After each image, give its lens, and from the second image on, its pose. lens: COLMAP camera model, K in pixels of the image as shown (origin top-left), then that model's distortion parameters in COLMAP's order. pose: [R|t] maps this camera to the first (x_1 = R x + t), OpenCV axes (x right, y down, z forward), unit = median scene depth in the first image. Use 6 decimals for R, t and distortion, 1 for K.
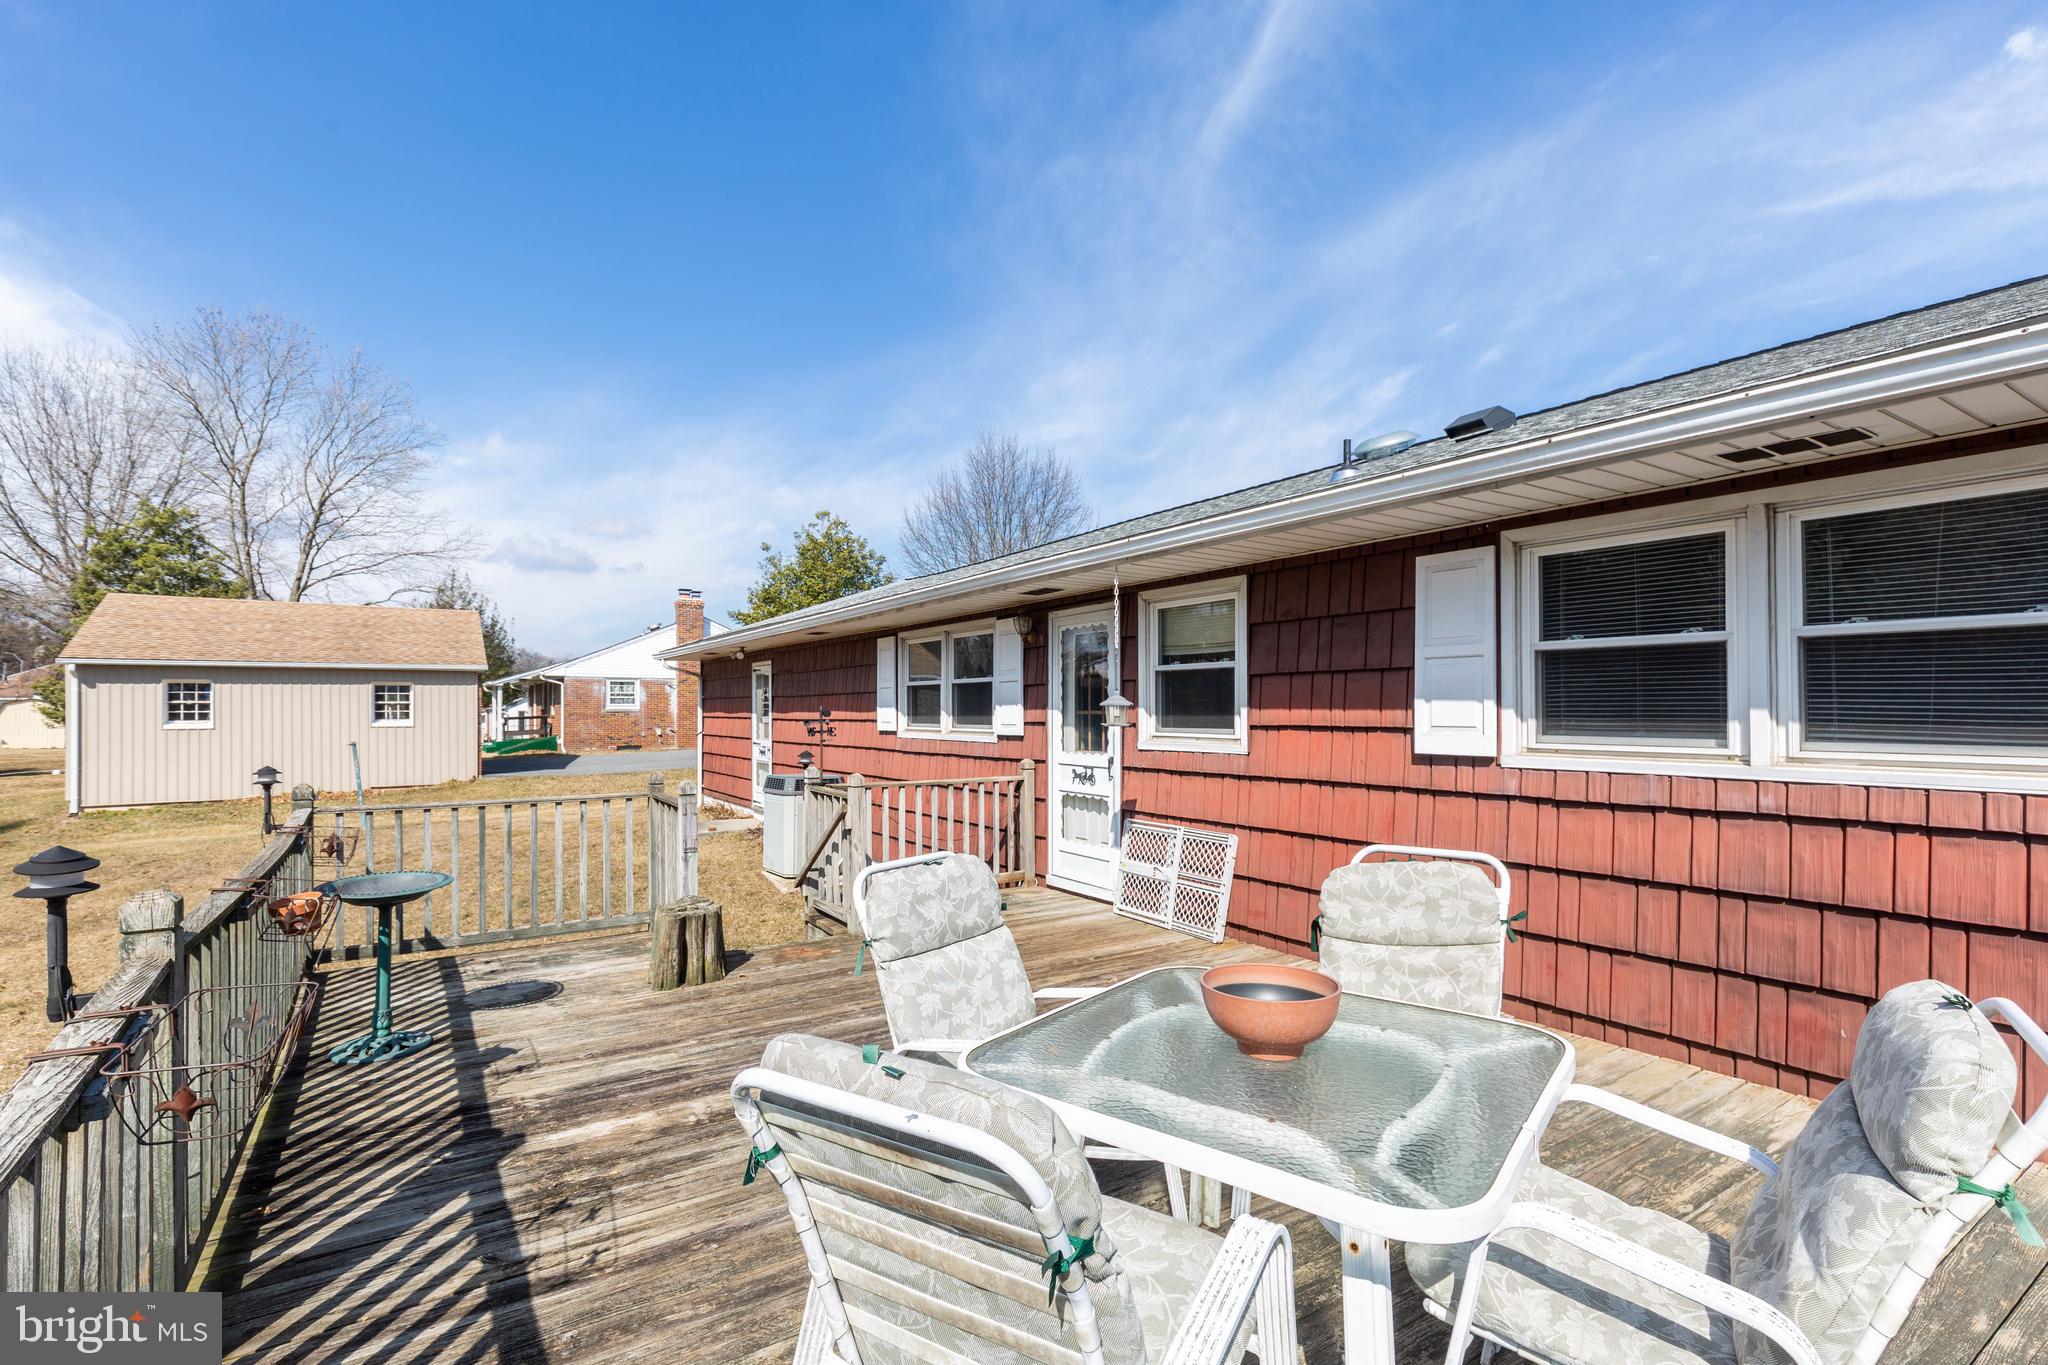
lens RADIAL K [[940.5, 0, 1019.3], [0, 940.5, 698.0], [0, 0, 1]] dist [0.007013, 0.000138]
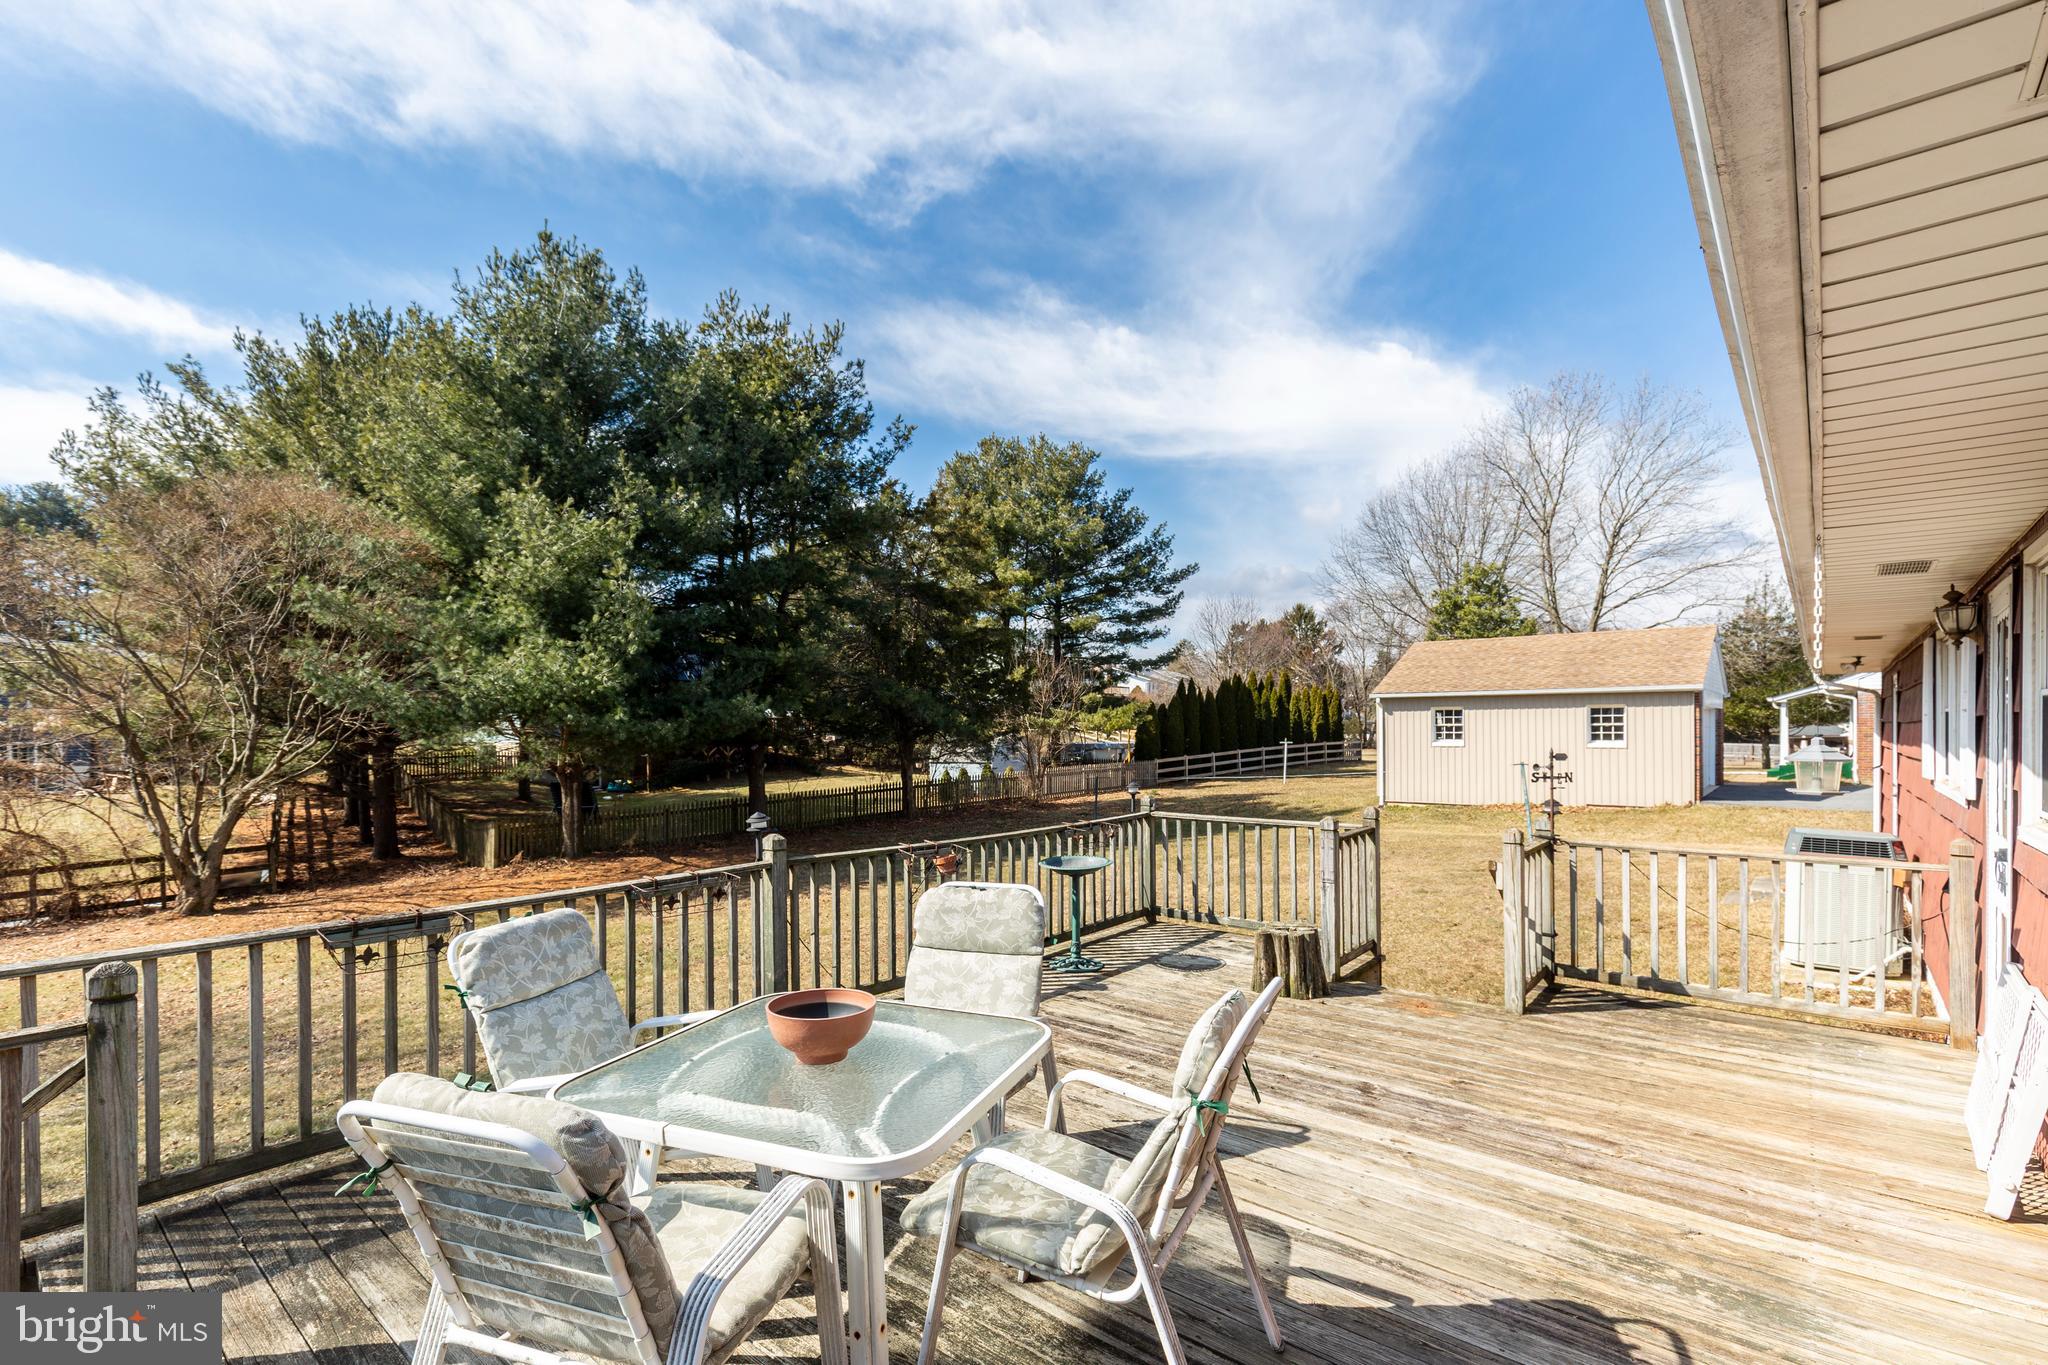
lens RADIAL K [[940.5, 0, 1021.0], [0, 940.5, 718.9], [0, 0, 1]] dist [0.007013, 0.000138]
pose [[0.289240, -0.007032, -0.957231, 0.376343], [0.012991, 0.999910, -0.003420, -0.016257], [0.957169, -0.011446, 0.289305, 0.219711]]
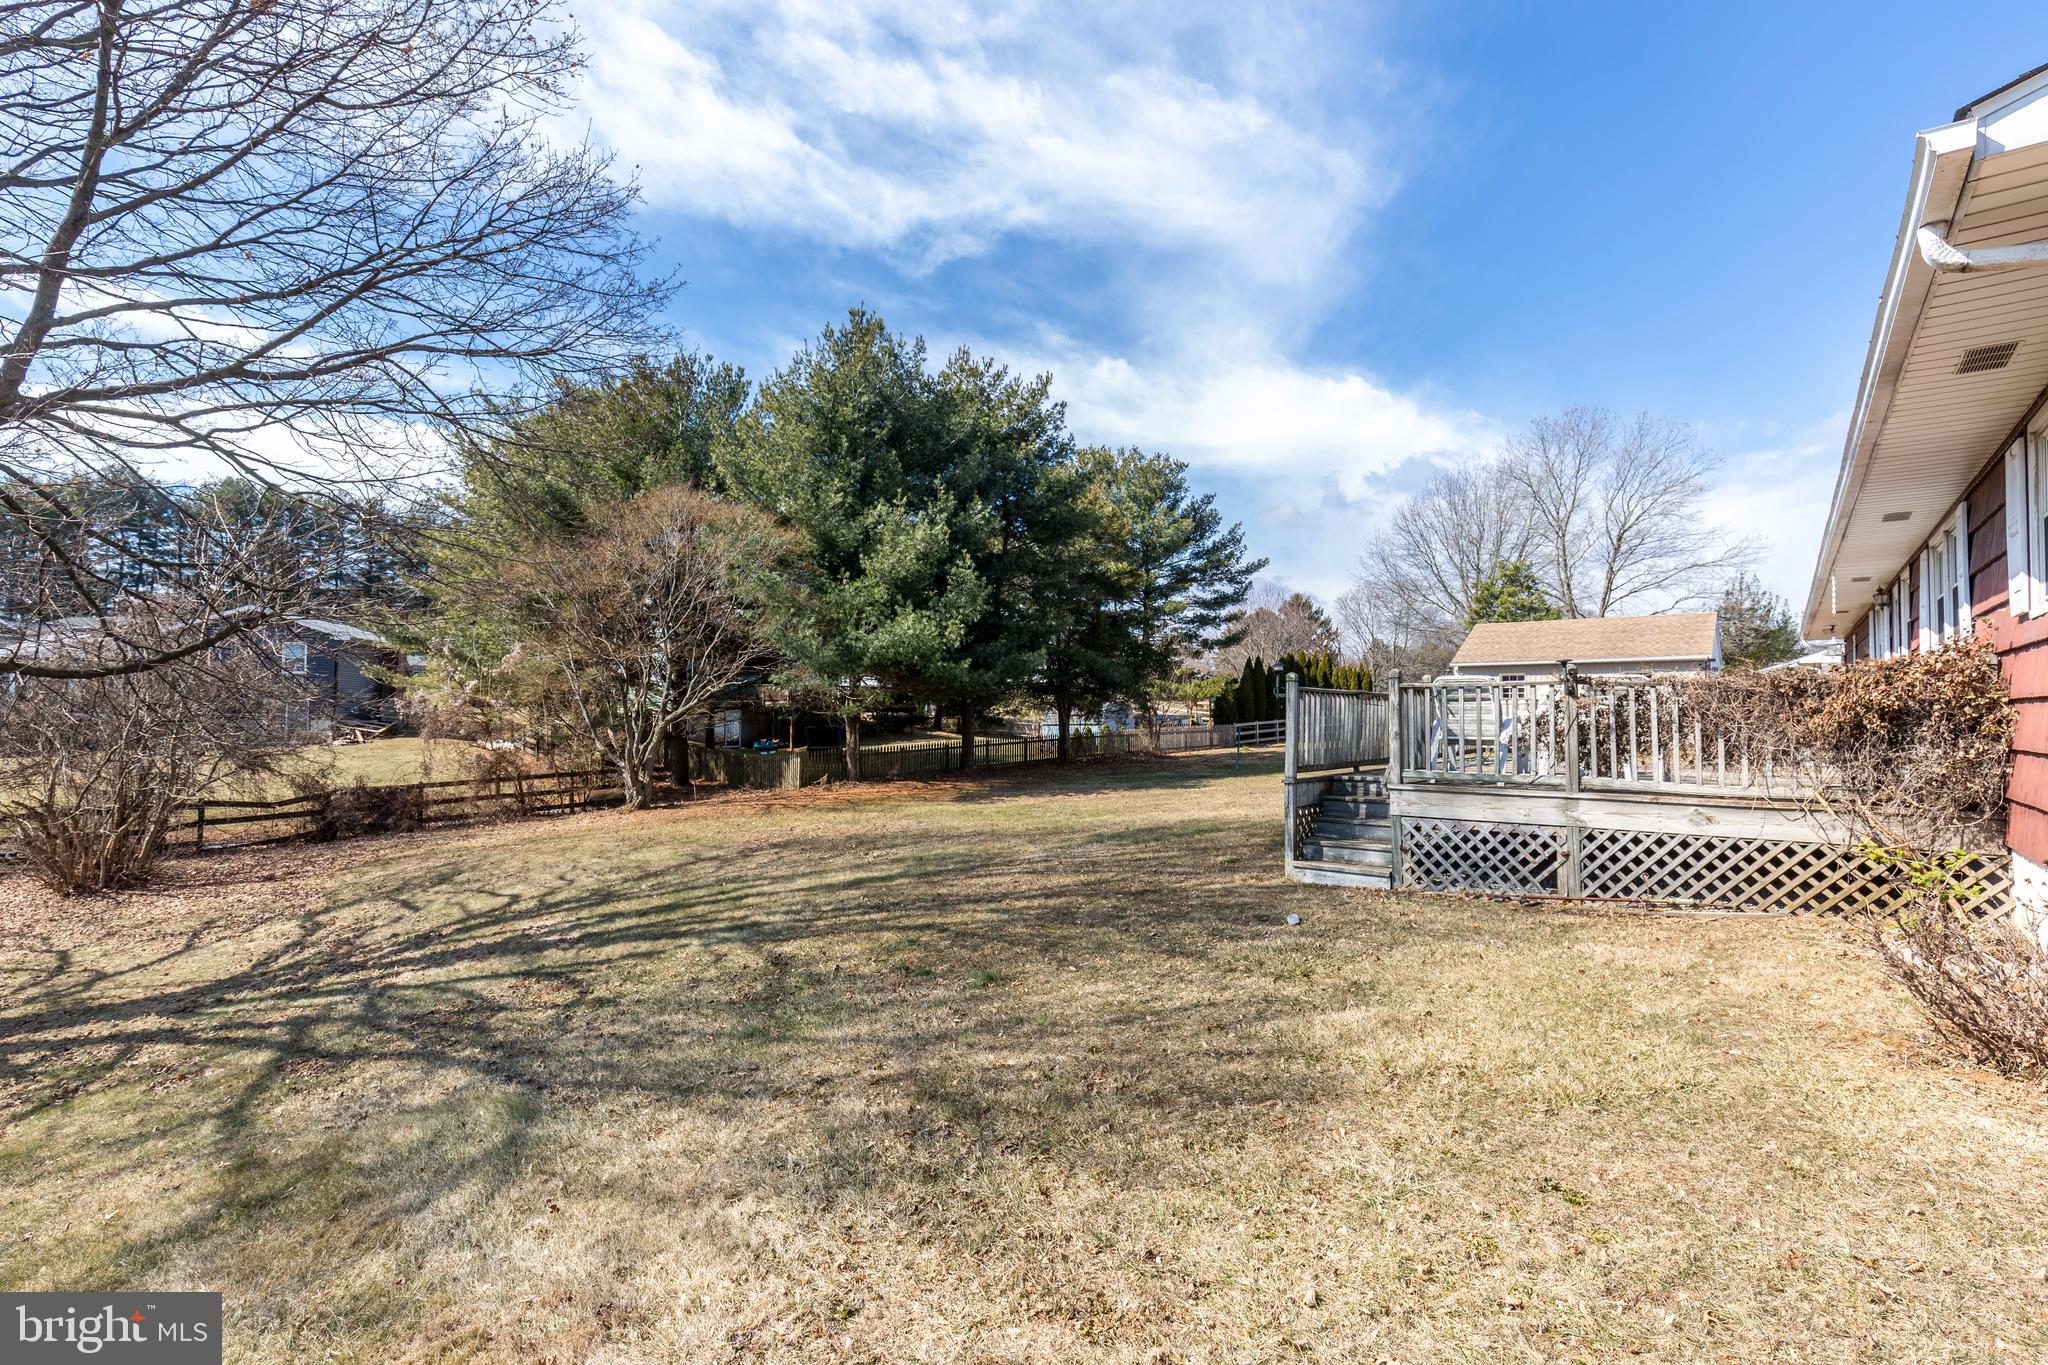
lens RADIAL K [[940.5, 0, 1016.0], [0, 940.5, 670.2], [0, 0, 1]] dist [0.007013, 0.000138]
pose [[0.313242, -0.040068, -0.948828, 0.947543], [0.004967, 0.999165, -0.040554, 0.089545], [0.949660, 0.007990, 0.313179, -0.784246]]
